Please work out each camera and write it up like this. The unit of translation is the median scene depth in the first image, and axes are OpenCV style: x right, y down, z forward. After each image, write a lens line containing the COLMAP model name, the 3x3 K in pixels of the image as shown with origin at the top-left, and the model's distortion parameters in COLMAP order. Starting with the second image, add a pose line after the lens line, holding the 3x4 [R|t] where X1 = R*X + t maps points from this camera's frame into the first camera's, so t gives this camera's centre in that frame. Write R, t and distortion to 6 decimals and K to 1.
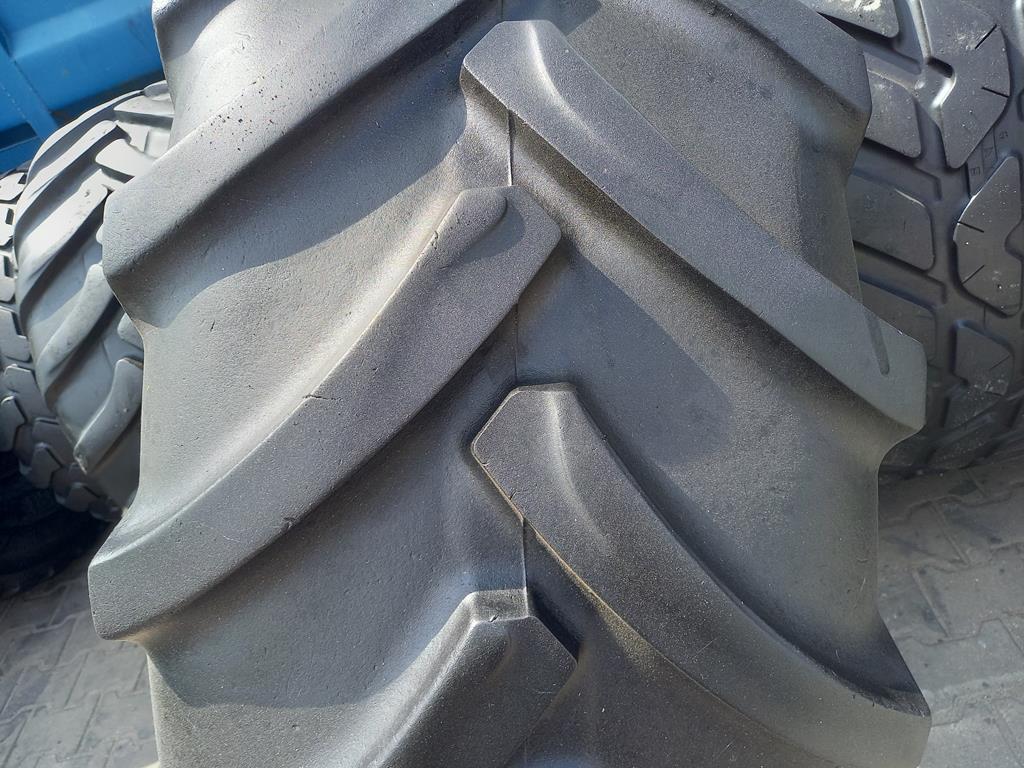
lens RADIAL K [[801.3, 0, 512.0], [0, 801.3, 384.0], [0, 0, 1]] dist [0.052430, -0.071443]
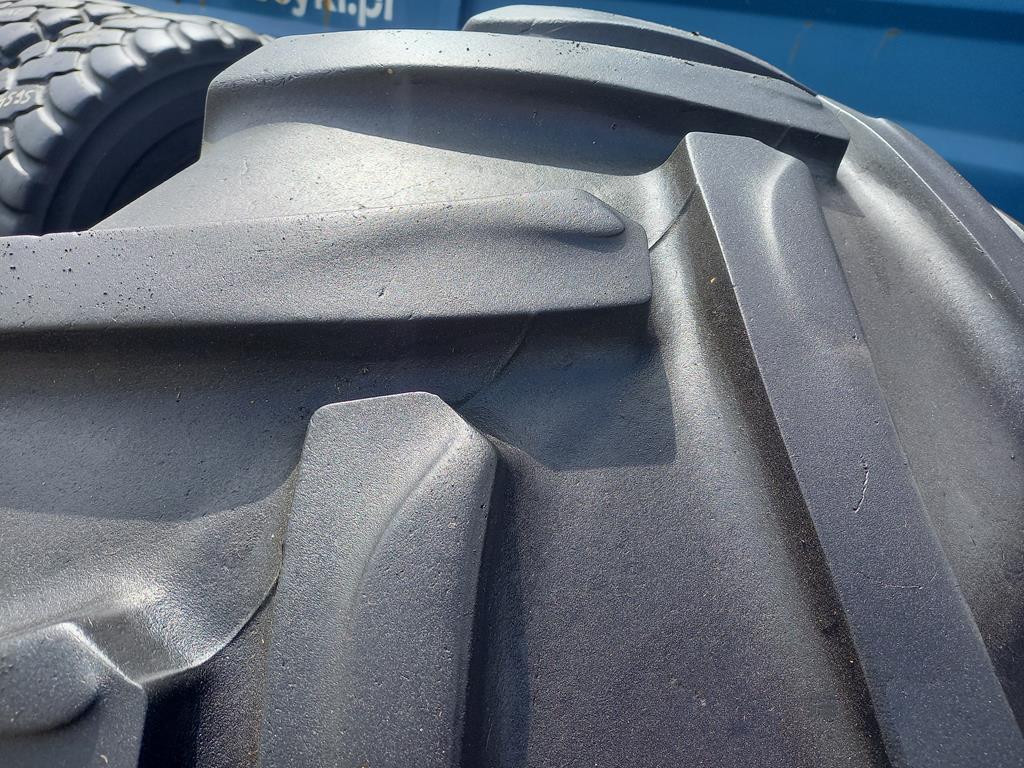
lens RADIAL K [[790.3, 0, 512.0], [0, 790.3, 384.0], [0, 0, 1]] dist [0.095776, -0.152941]
pose [[0.726777, 0.599656, -0.334975, 0.202758], [-0.643065, 0.765403, -0.025034, -0.478724], [0.241379, 0.233605, 0.941894, 0.515924]]
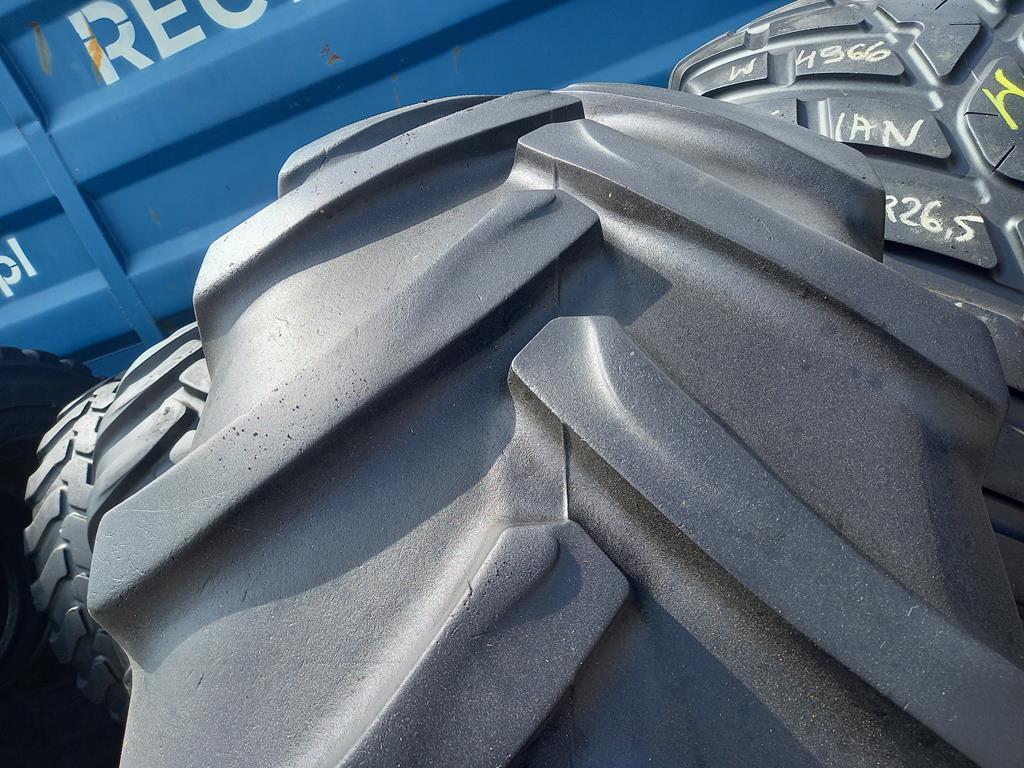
lens RADIAL K [[790.3, 0, 512.0], [0, 790.3, 384.0], [0, 0, 1]] dist [0.095776, -0.152941]
pose [[0.995433, -0.006438, -0.095249, 0.020823], [-0.014508, 0.975932, -0.217591, -0.191699], [0.094357, 0.217979, 0.971381, 0.175749]]
